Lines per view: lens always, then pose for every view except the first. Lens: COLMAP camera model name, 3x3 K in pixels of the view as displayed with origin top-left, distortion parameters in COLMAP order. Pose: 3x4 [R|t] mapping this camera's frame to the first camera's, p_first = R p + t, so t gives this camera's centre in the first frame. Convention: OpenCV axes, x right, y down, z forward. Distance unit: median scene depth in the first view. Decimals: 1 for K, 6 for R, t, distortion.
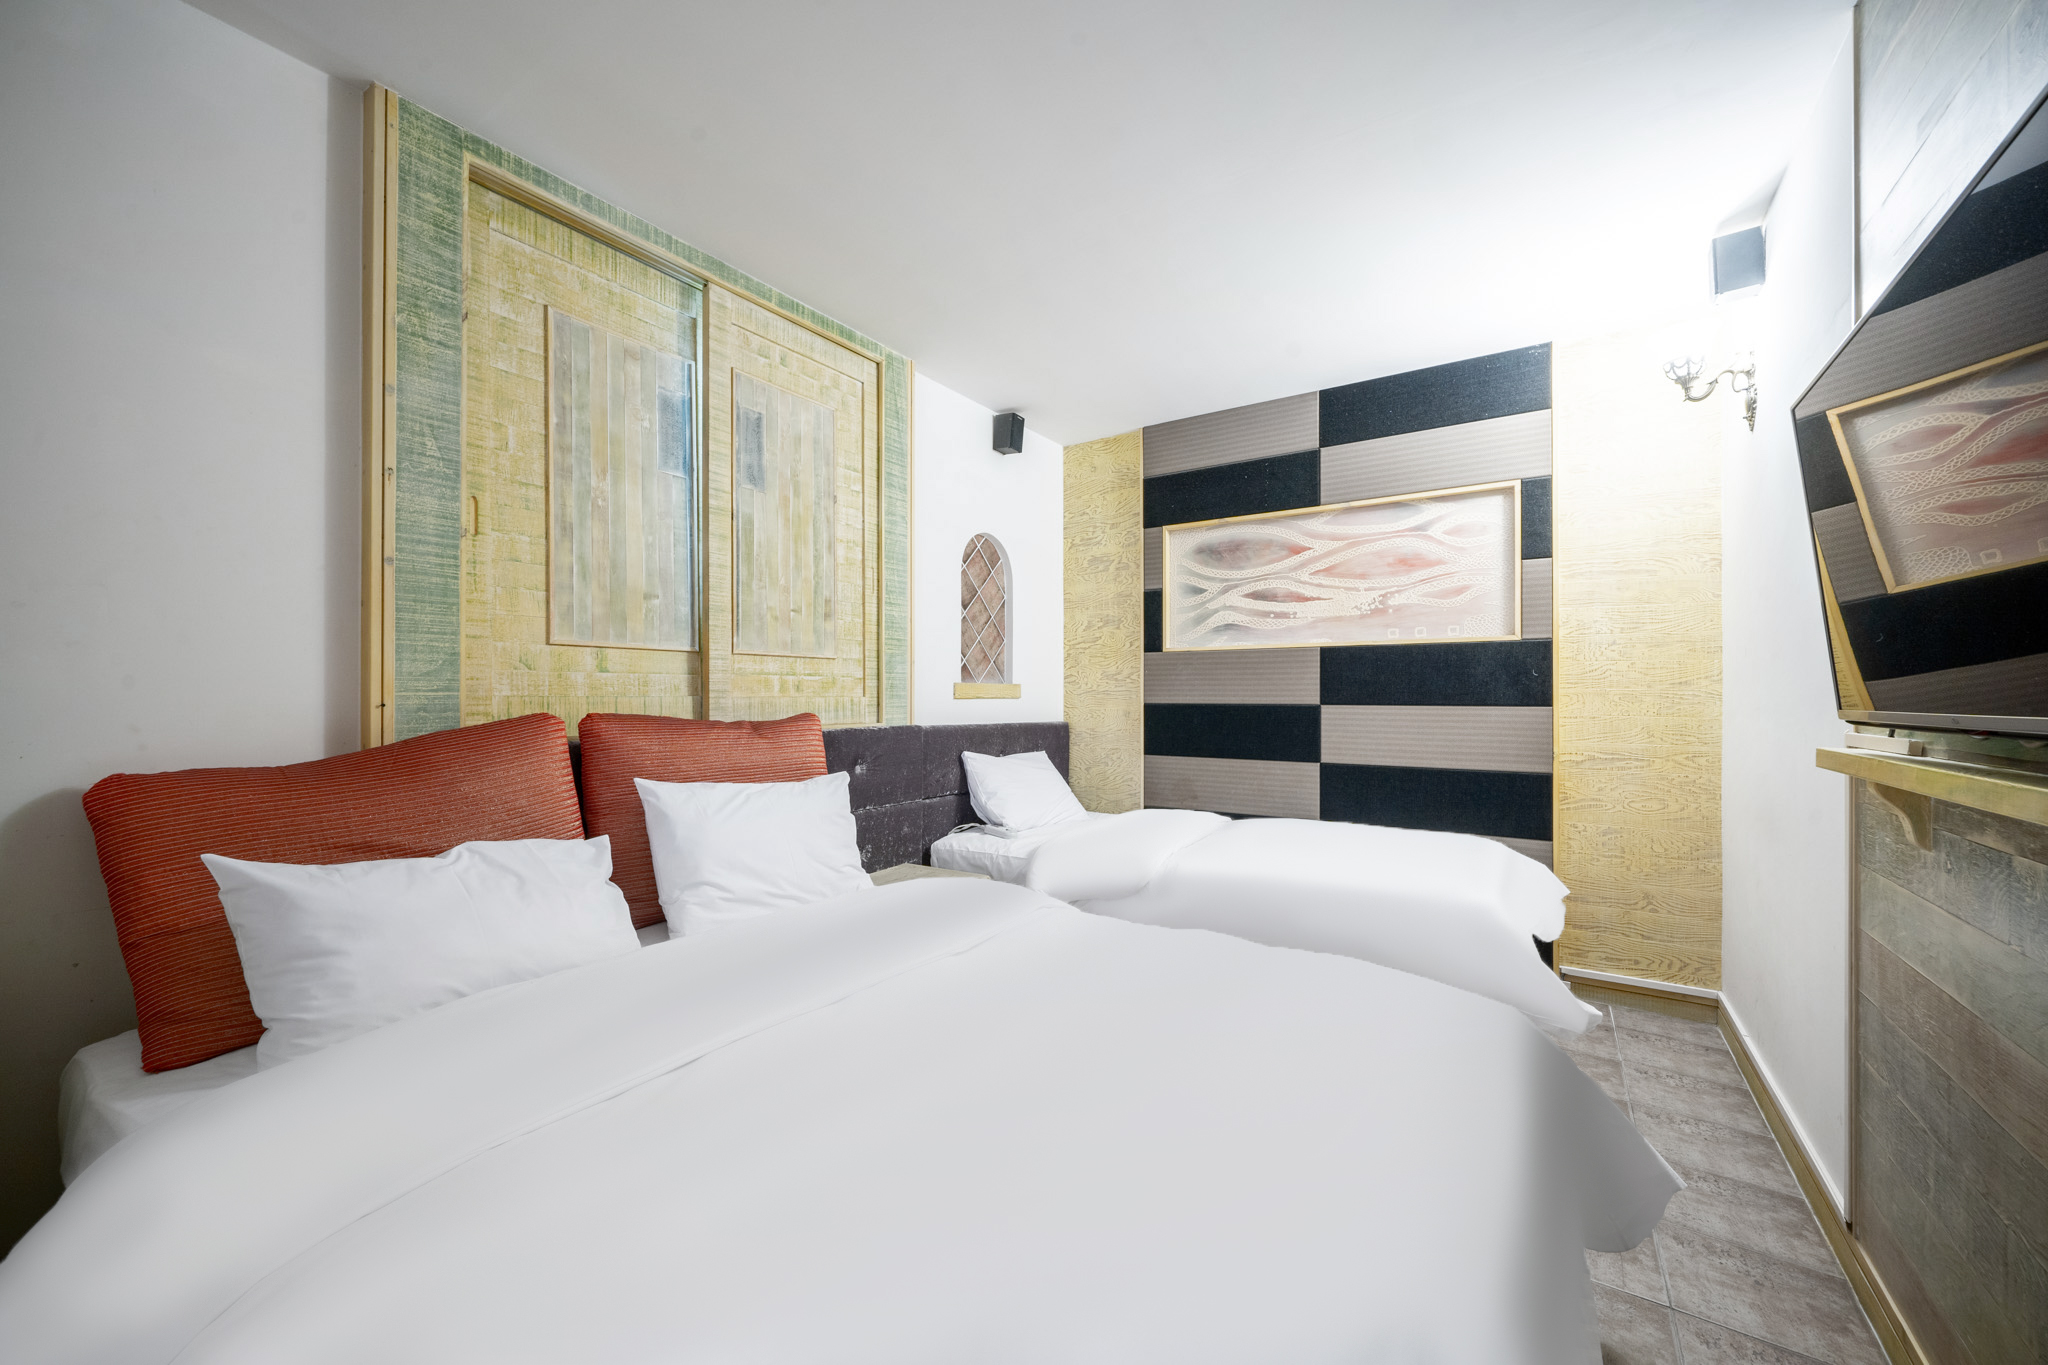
lens RADIAL K [[795.0, 0, 1028.8], [0, 795.0, 690.2], [0, 0, 1]] dist [0.002647, -0.000329]
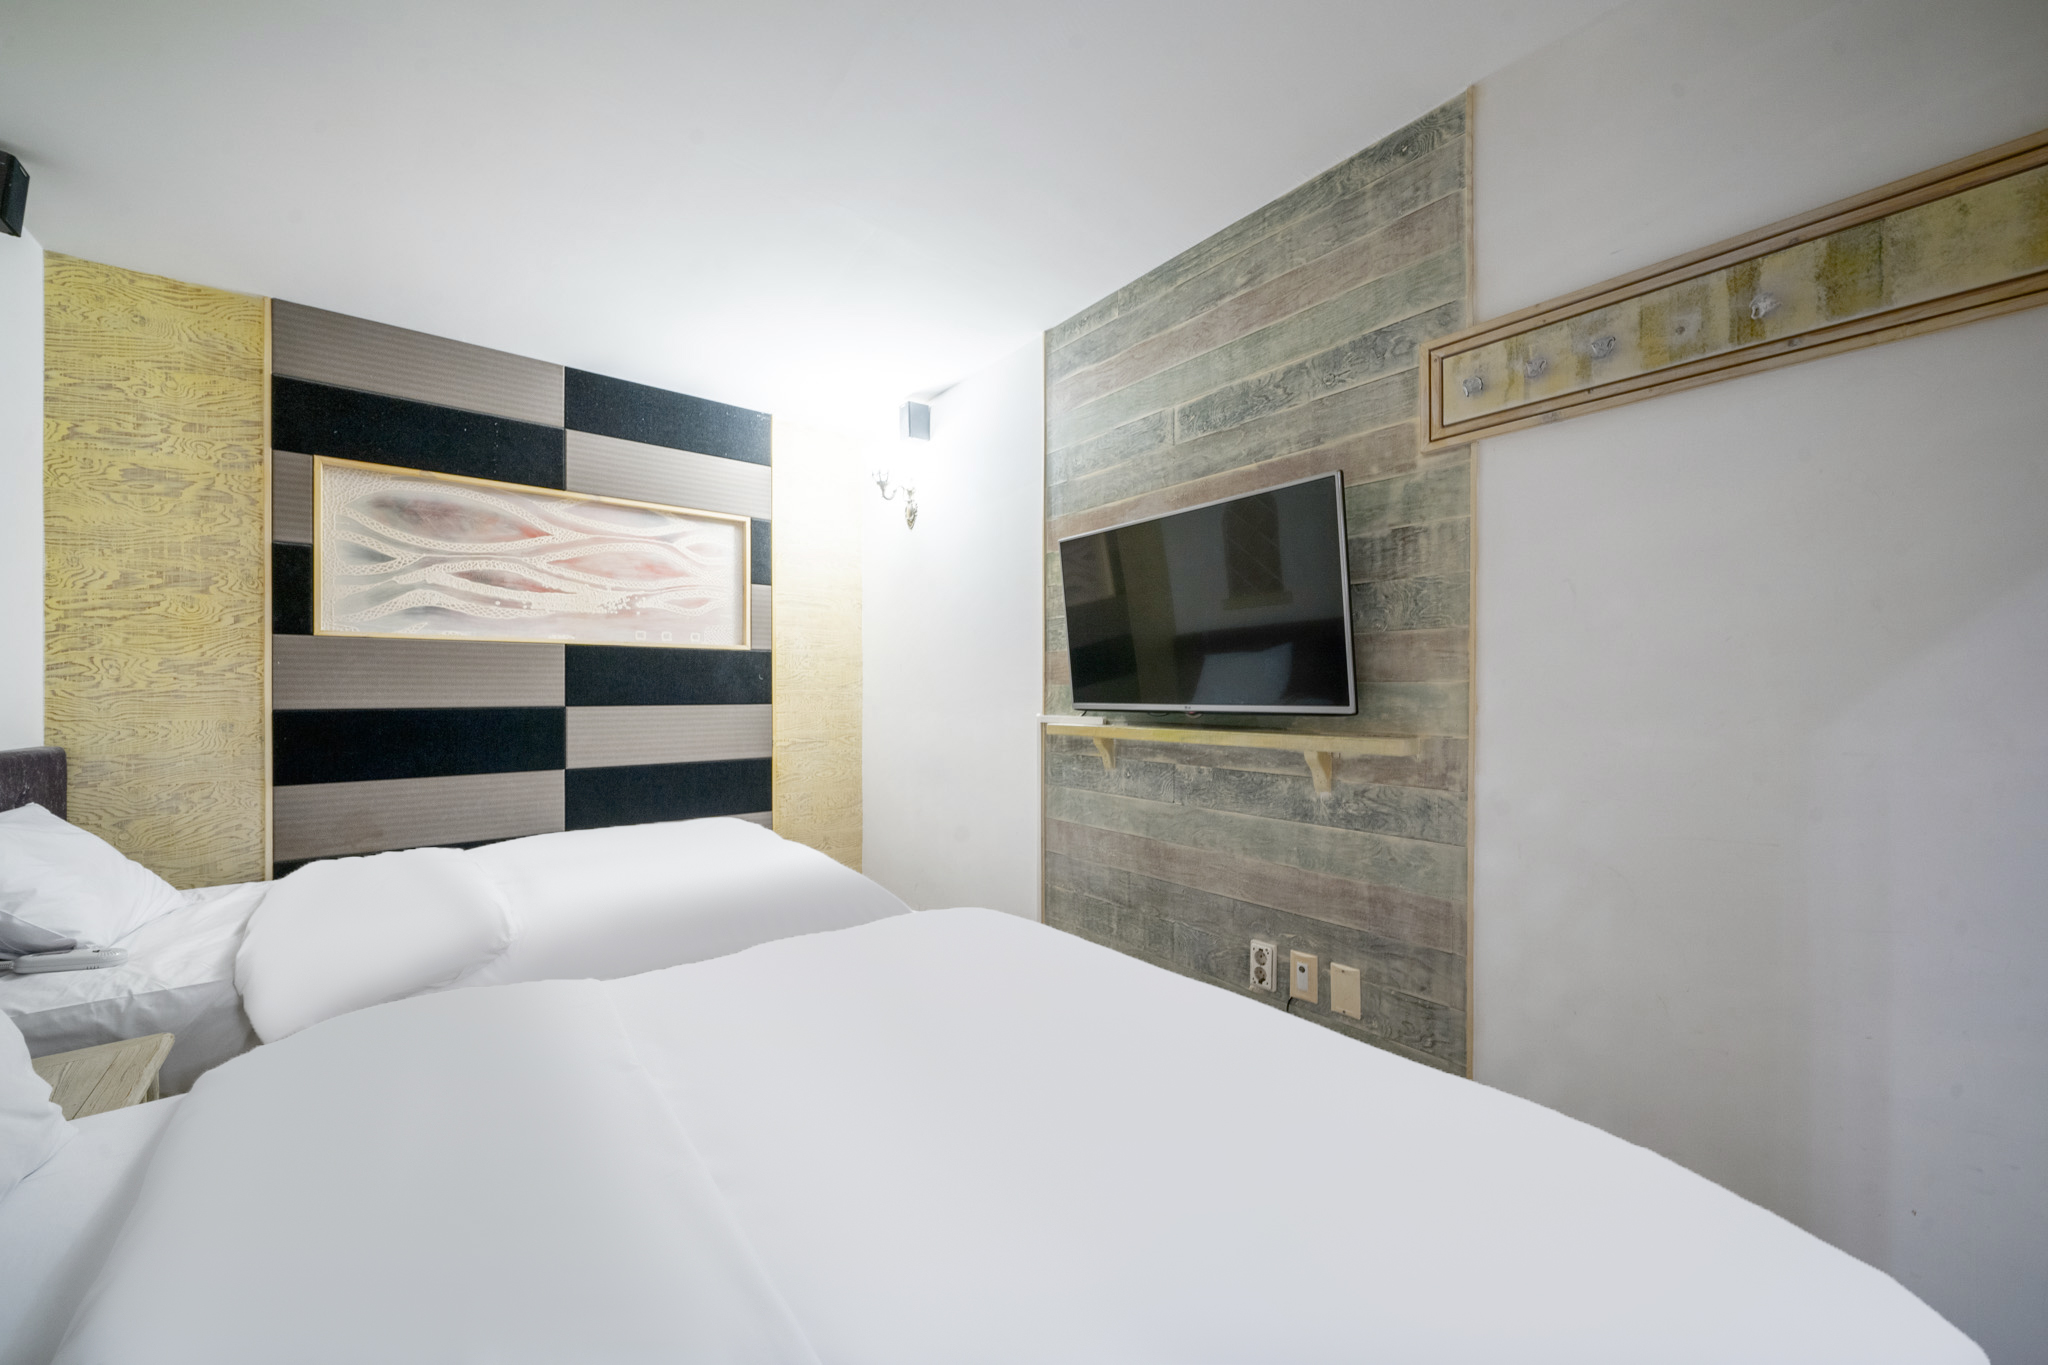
lens RADIAL K [[730.8, 0, 1029.3], [0, 730.8, 690.8], [0, 0, 1]] dist [-0.002363, -0.000355]
pose [[0.295989, 0.000056, 0.955191, -0.282098], [-0.003495, 0.999993, 0.001024, -0.002664], [-0.955185, -0.003641, 0.295987, 0.231097]]
